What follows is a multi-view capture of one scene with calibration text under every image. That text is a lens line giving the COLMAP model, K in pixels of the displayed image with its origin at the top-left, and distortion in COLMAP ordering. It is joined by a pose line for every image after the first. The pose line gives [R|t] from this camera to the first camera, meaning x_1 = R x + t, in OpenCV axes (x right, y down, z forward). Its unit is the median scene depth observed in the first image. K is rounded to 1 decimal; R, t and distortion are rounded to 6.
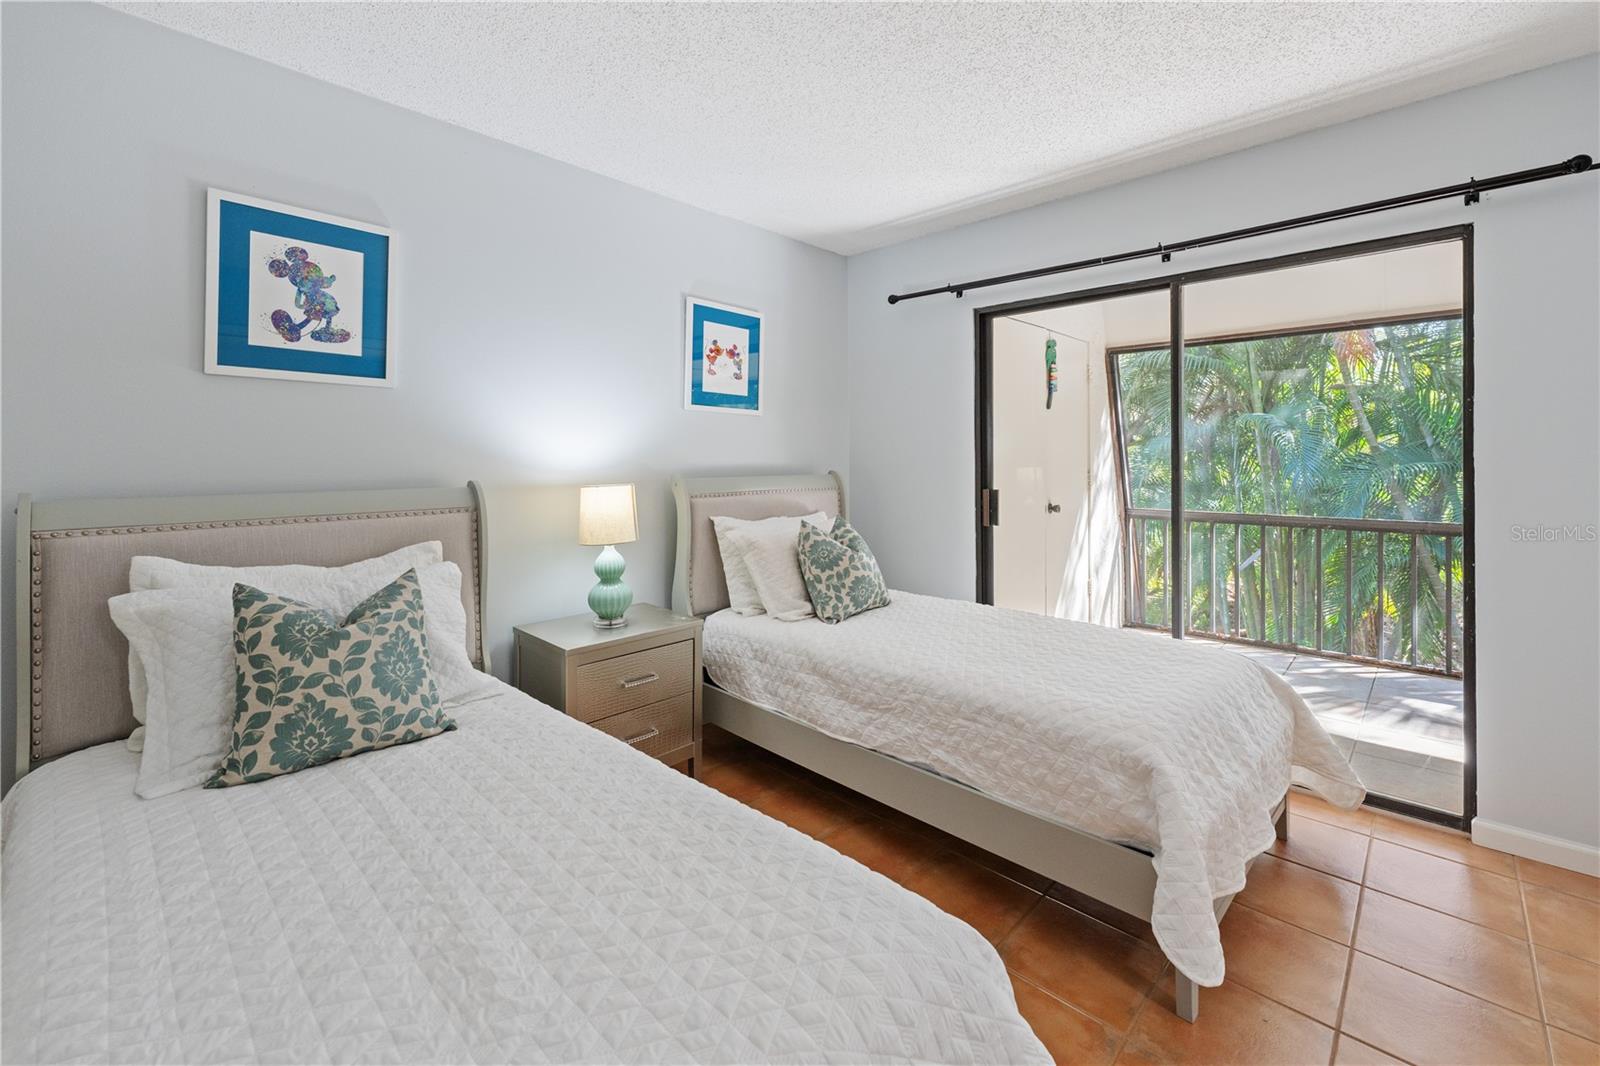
lens RADIAL K [[668.2, 0, 799.6], [0, 668.2, 457.6], [0, 0, 1]] dist [0.004797, -0.001546]
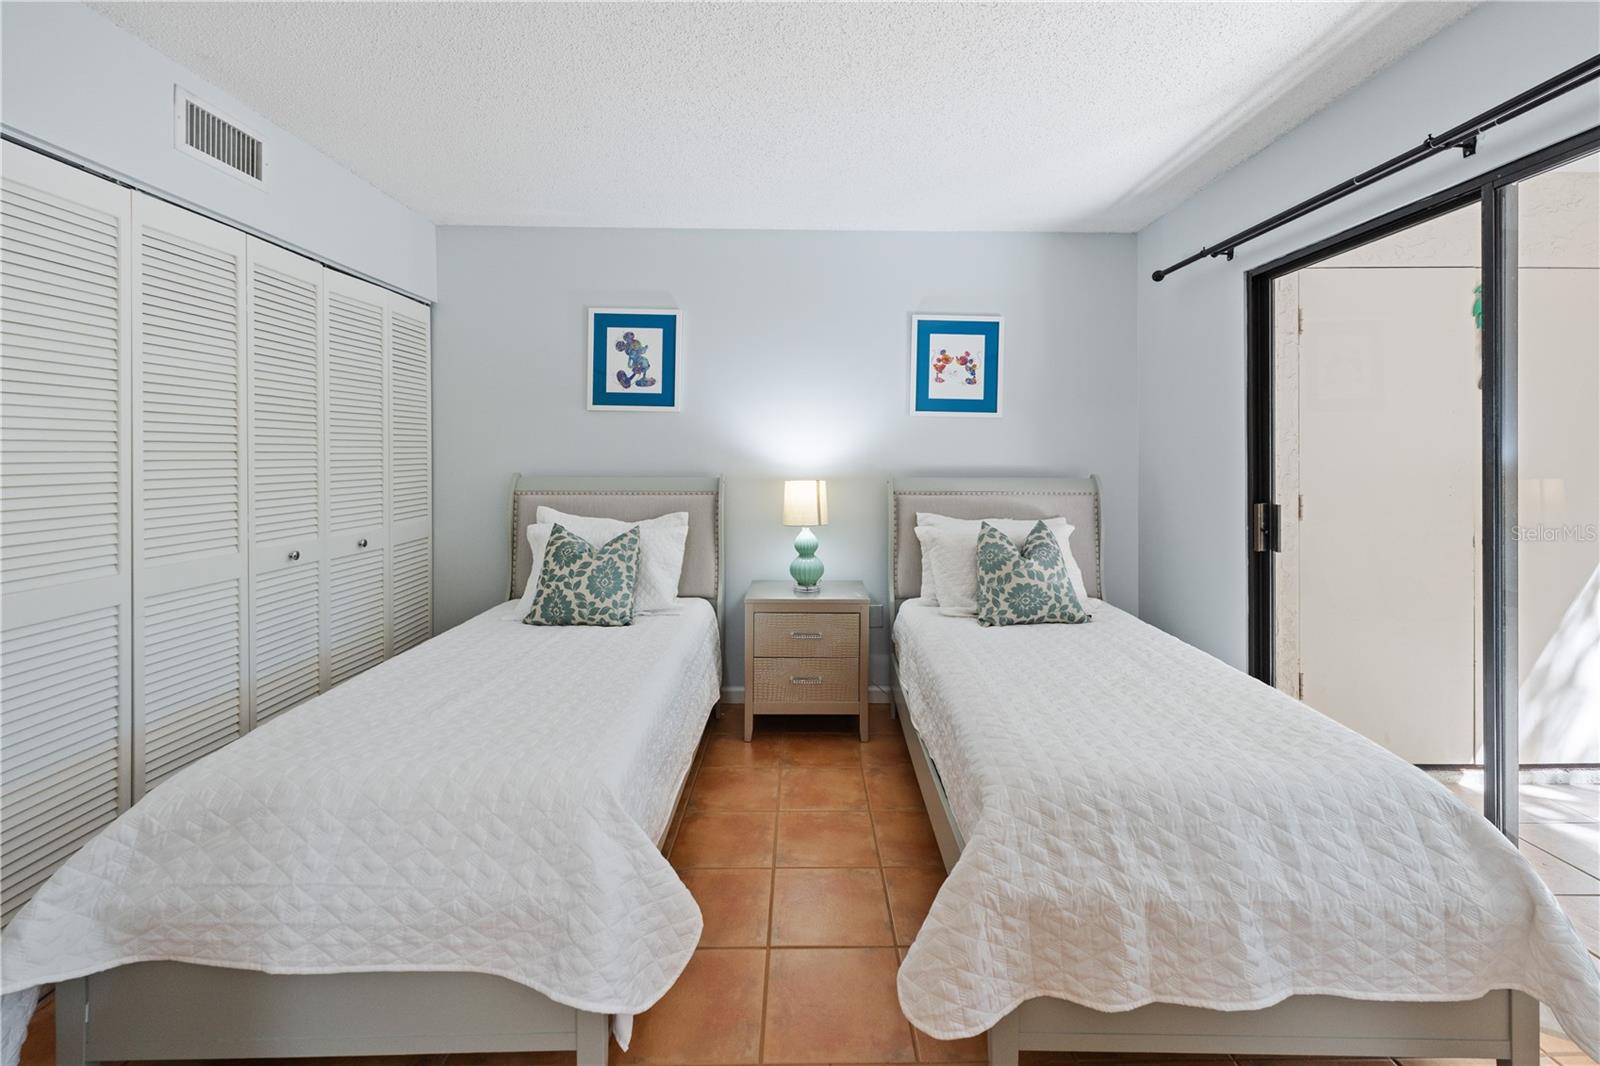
lens RADIAL K [[668.2, 0, 822.4], [0, 668.2, 459.0], [0, 0, 1]] dist [0.004797, -0.001546]
pose [[0.701310, 0.009708, -0.712790, 0.639330], [-0.007529, 0.999952, 0.006211, -0.006690], [0.712817, 0.001011, 0.701350, 0.132930]]
